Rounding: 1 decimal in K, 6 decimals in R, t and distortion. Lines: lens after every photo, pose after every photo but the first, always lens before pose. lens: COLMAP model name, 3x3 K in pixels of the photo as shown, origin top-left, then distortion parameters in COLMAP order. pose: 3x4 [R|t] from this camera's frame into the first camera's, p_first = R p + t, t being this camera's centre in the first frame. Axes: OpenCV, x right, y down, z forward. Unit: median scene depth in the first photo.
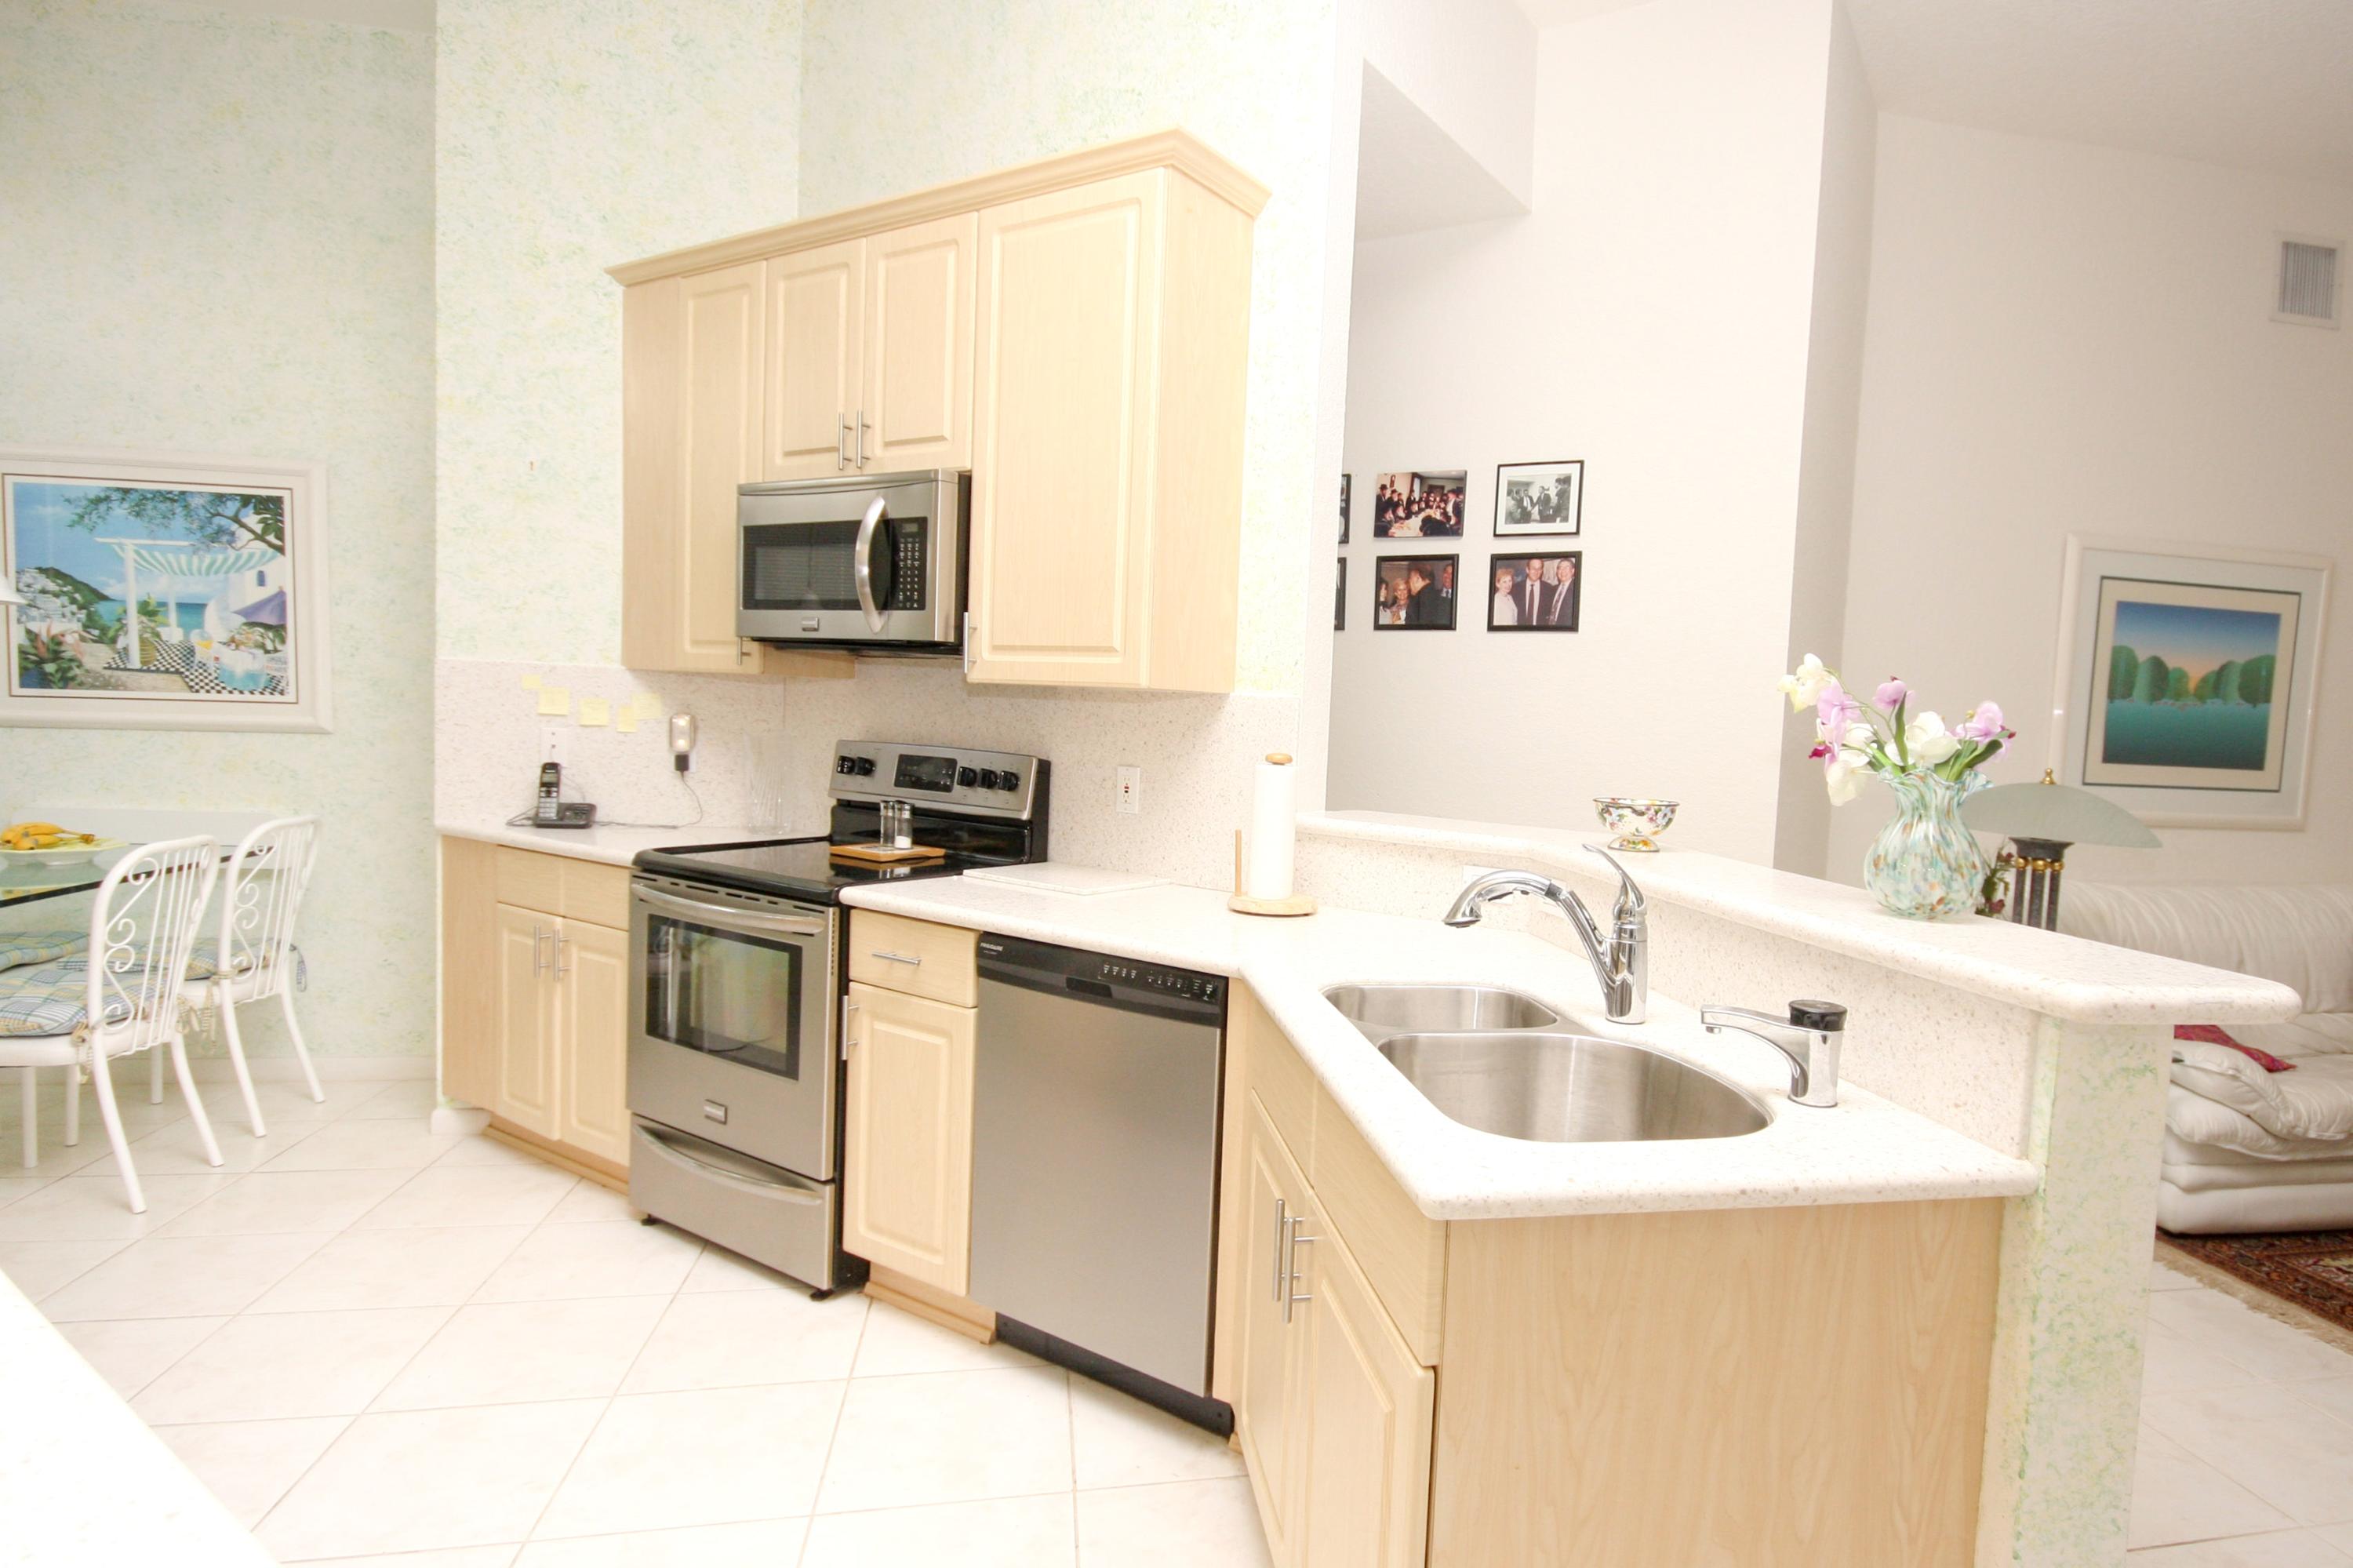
lens RADIAL K [[1239.7, 0, 1326.9], [0, 1239.7, 792.4], [0, 0, 1]] dist [0.015343, -0.012365]
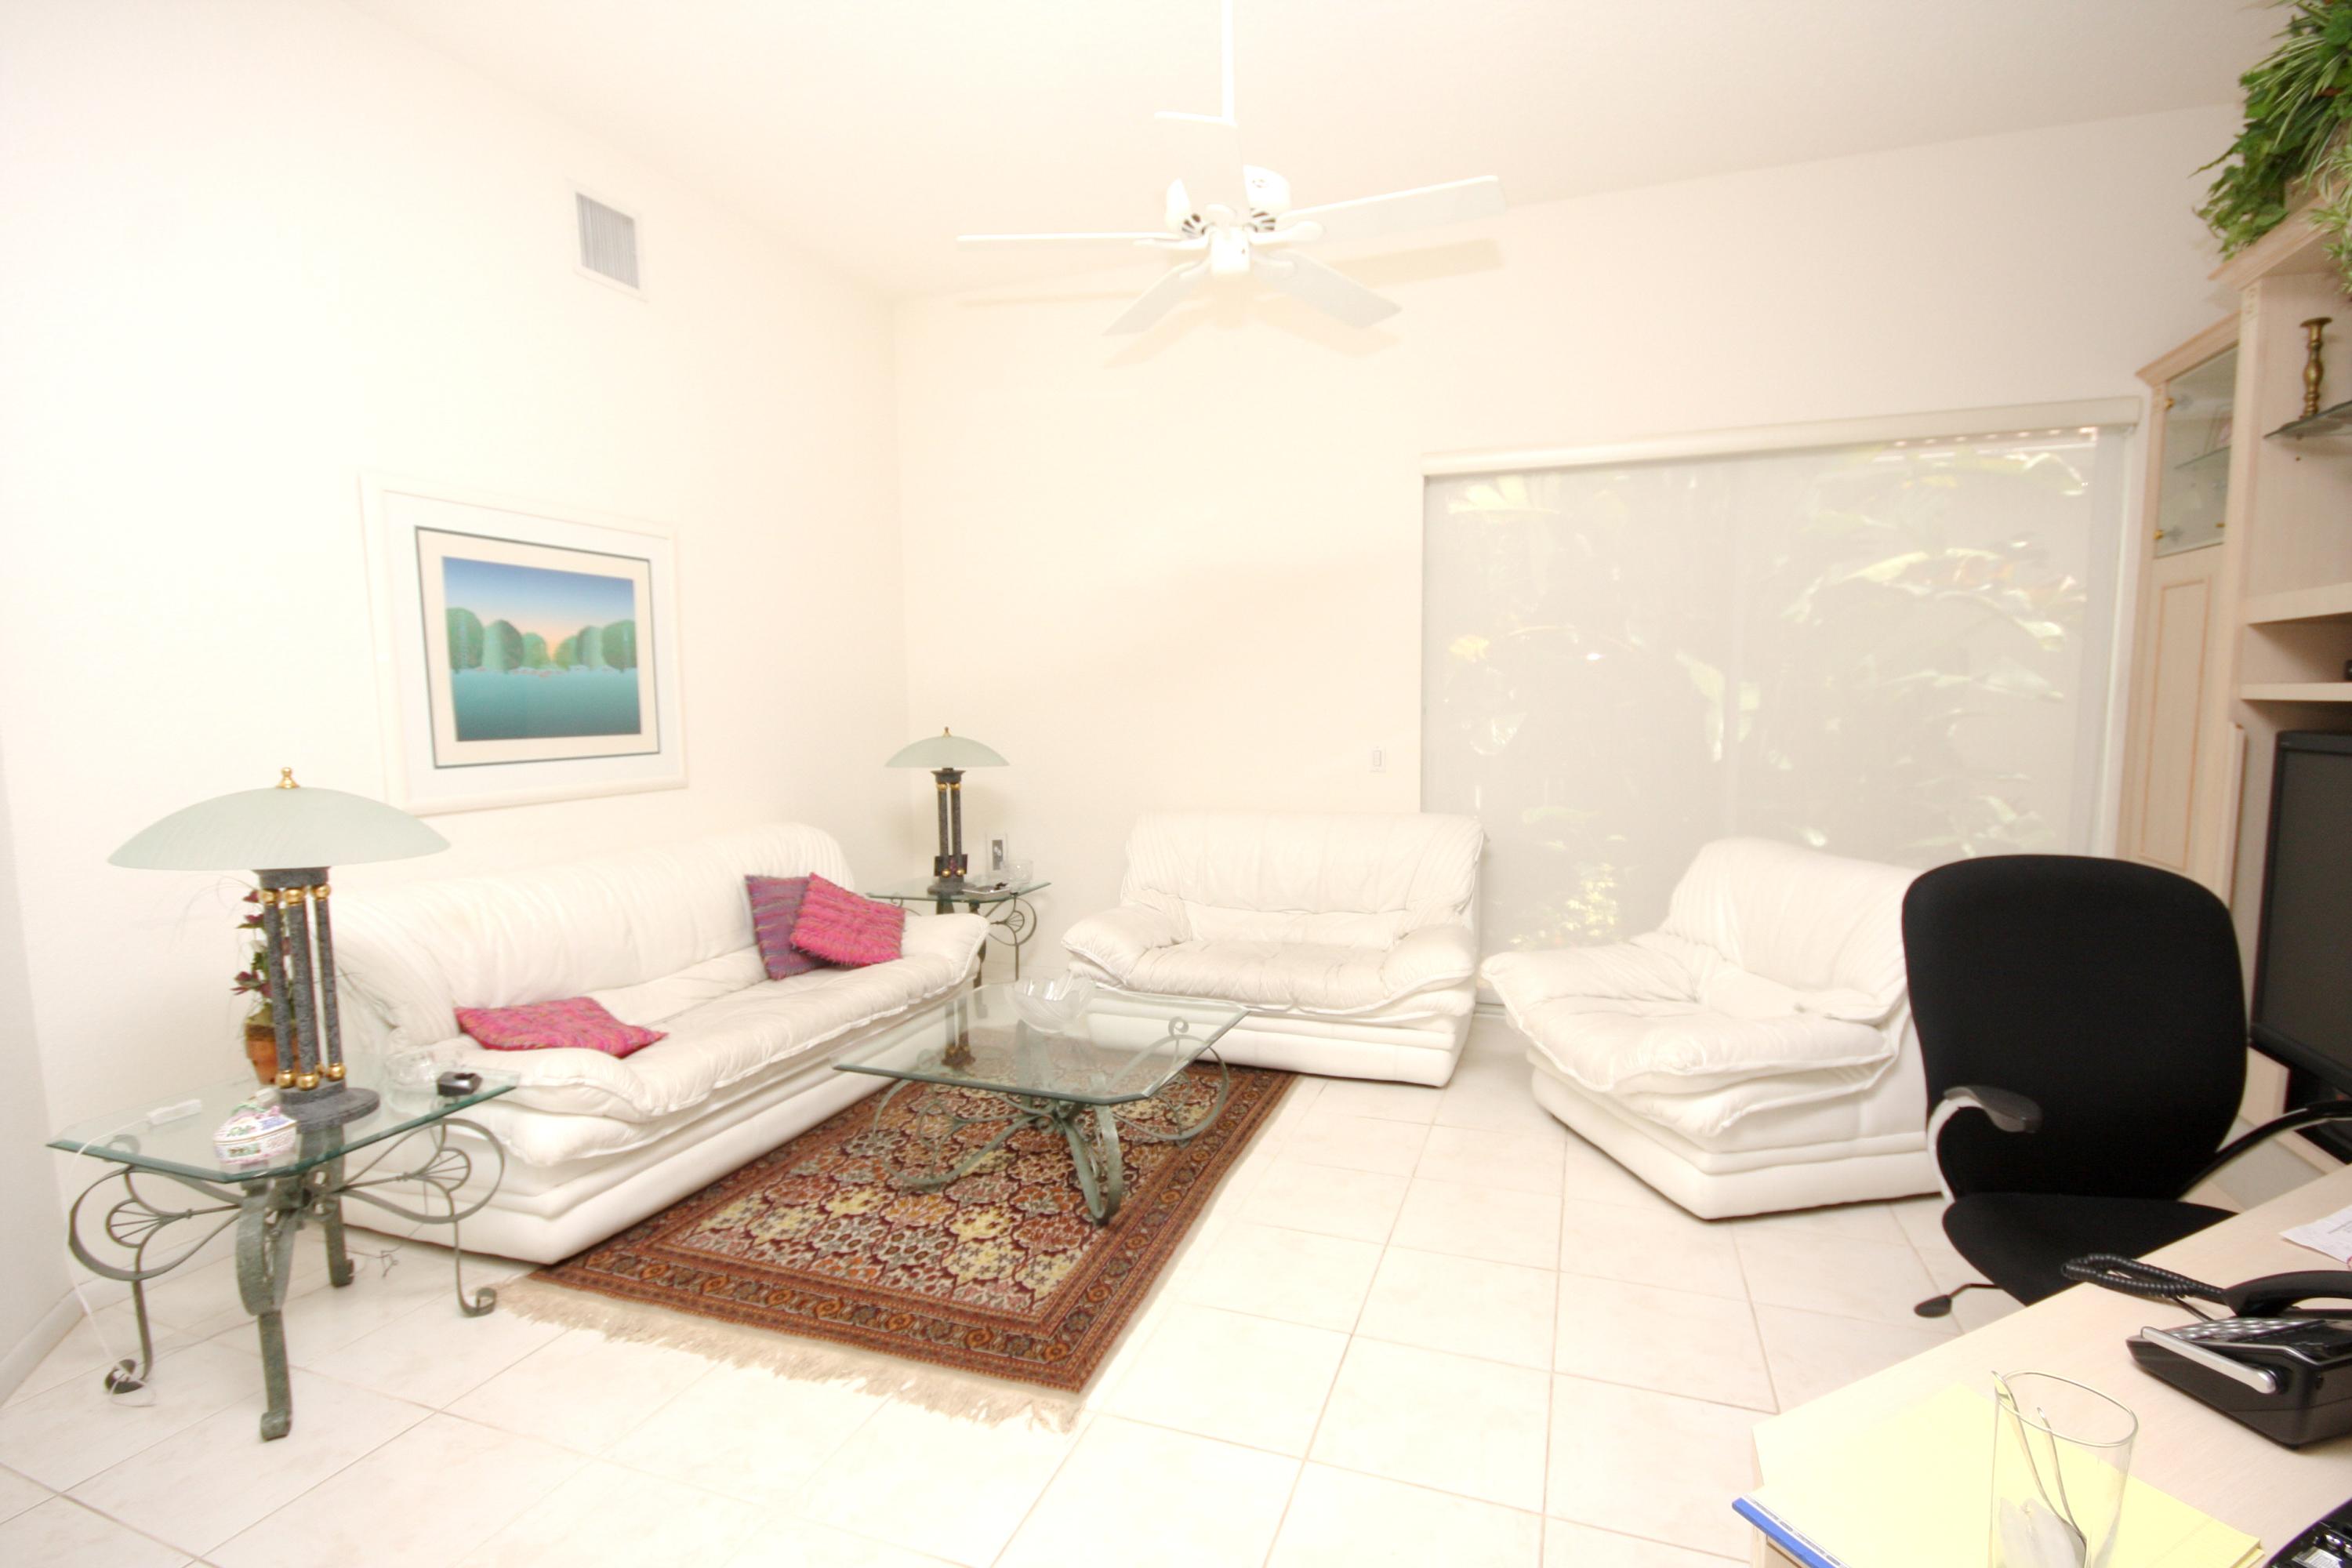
lens RADIAL K [[1118.1, 0, 1210.8], [0, 1118.1, 806.3], [0, 0, 1]] dist [0.003536, -0.000199]
pose [[0.524513, -0.134338, 0.840738, 0.224122], [0.089453, 0.990703, 0.102494, -0.011557], [-0.846690, 0.021447, 0.531653, 0.120882]]
